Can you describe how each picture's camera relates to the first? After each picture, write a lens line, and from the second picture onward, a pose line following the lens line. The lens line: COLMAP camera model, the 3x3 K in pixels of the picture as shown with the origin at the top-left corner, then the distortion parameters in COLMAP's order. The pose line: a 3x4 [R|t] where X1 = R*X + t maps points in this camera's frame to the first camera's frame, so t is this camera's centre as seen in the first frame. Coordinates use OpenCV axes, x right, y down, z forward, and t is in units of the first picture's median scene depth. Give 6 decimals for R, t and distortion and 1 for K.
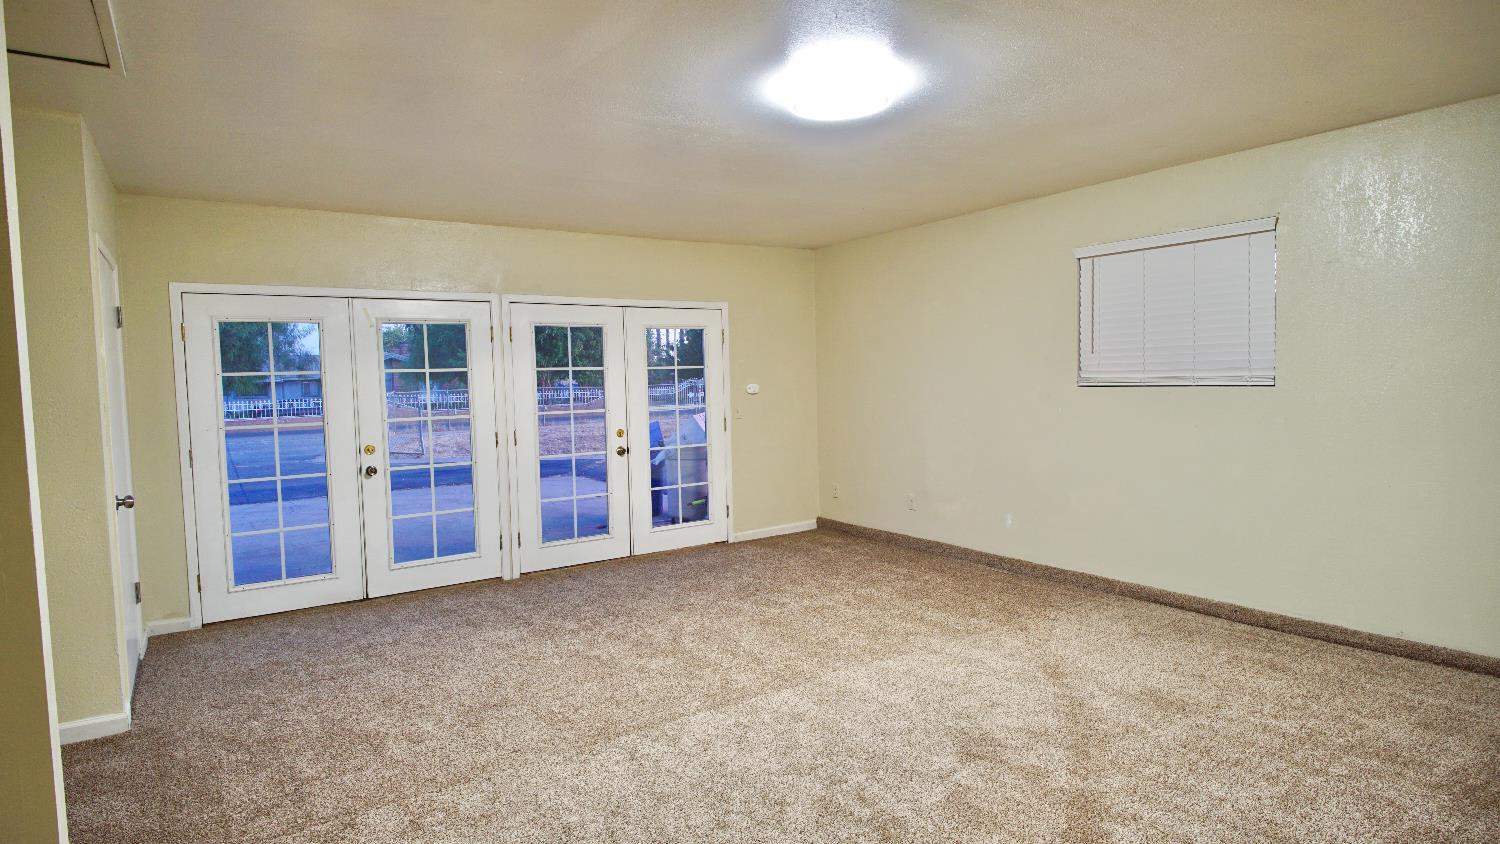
lens RADIAL K [[822.4, 0, 758.3], [0, 822.4, 431.0], [0, 0, 1]] dist [0.012249, -0.007815]
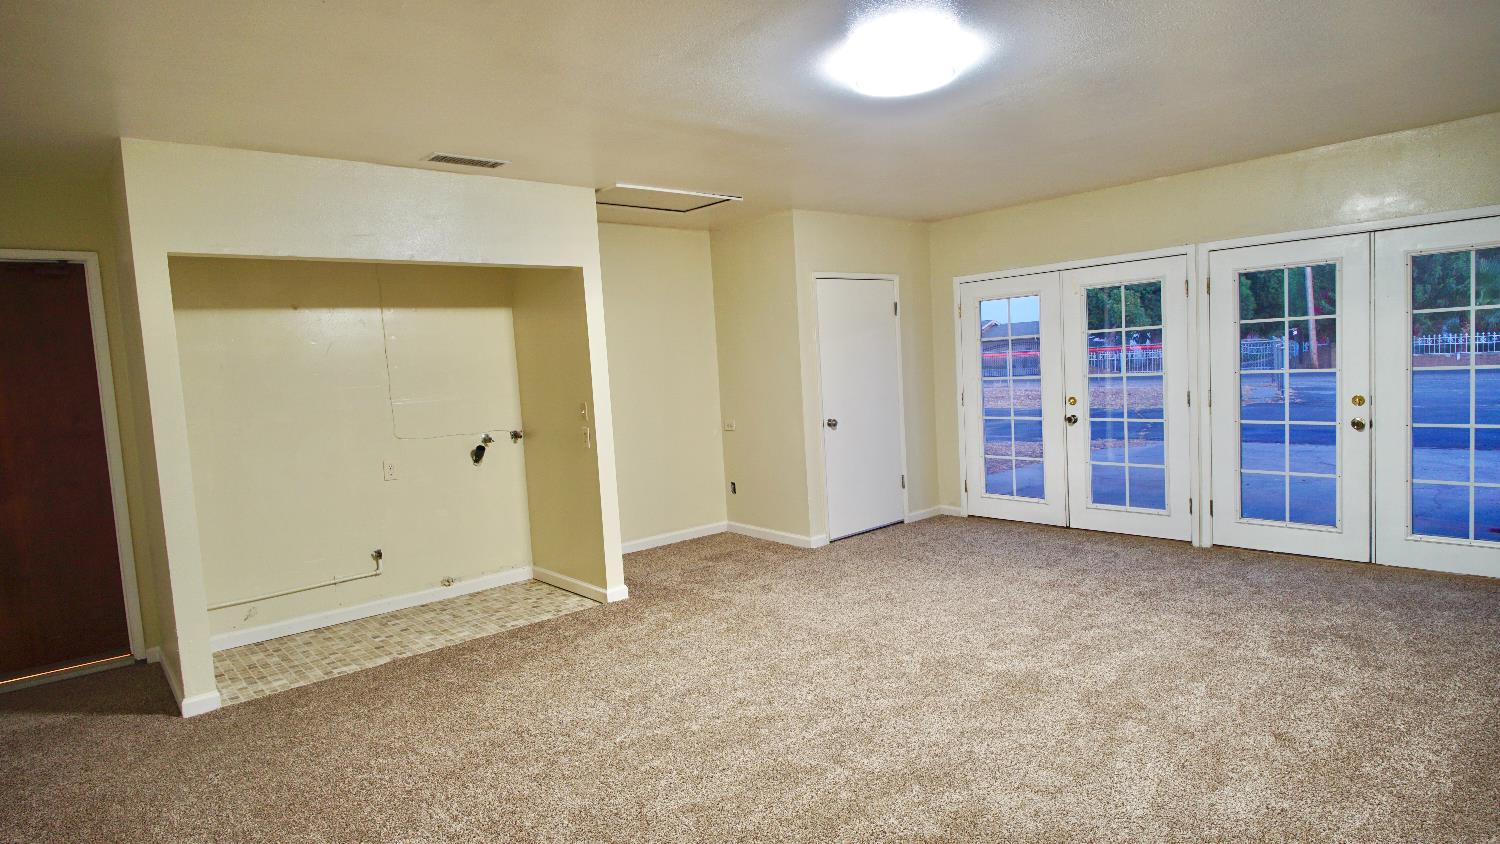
lens RADIAL K [[822.4, 0, 749.1], [0, 822.4, 420.8], [0, 0, 1]] dist [0.012249, -0.007815]
pose [[0.127564, 0.089632, -0.987772, 0.520687], [-0.013336, 0.995973, 0.088654, -0.038638], [0.991741, 0.001864, 0.128246, 0.341996]]
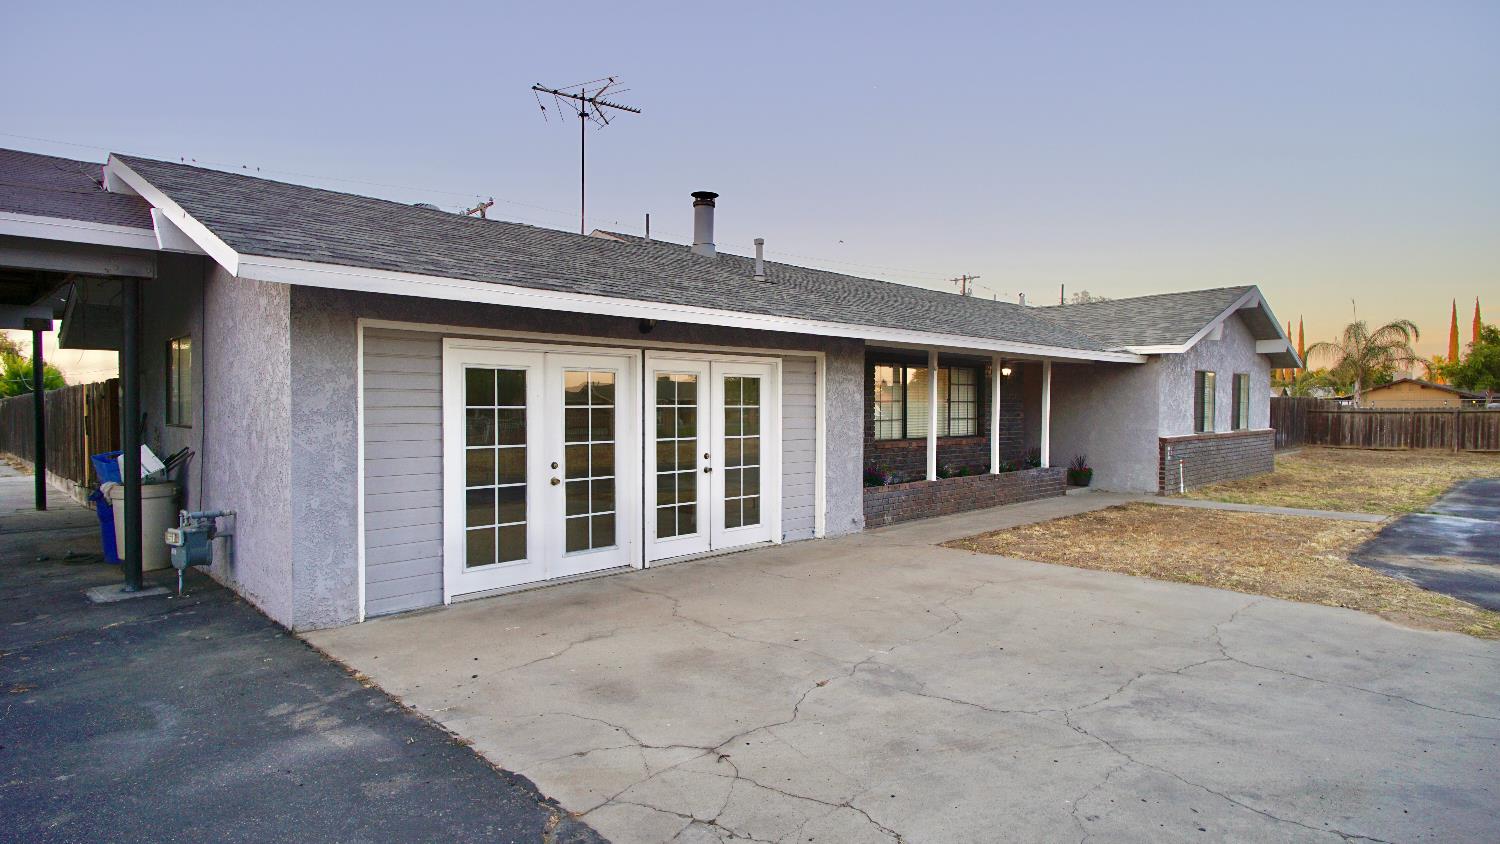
lens RADIAL K [[780.0, 0, 735.8], [0, 780.0, 419.5], [0, 0, 1]] dist [0.004218, 0.000102]
pose [[0.983820, 0.012267, 0.178738, -0.347069], [-0.000694, 0.997907, -0.064667, 0.025198], [-0.179157, 0.063496, 0.981769, -0.247176]]
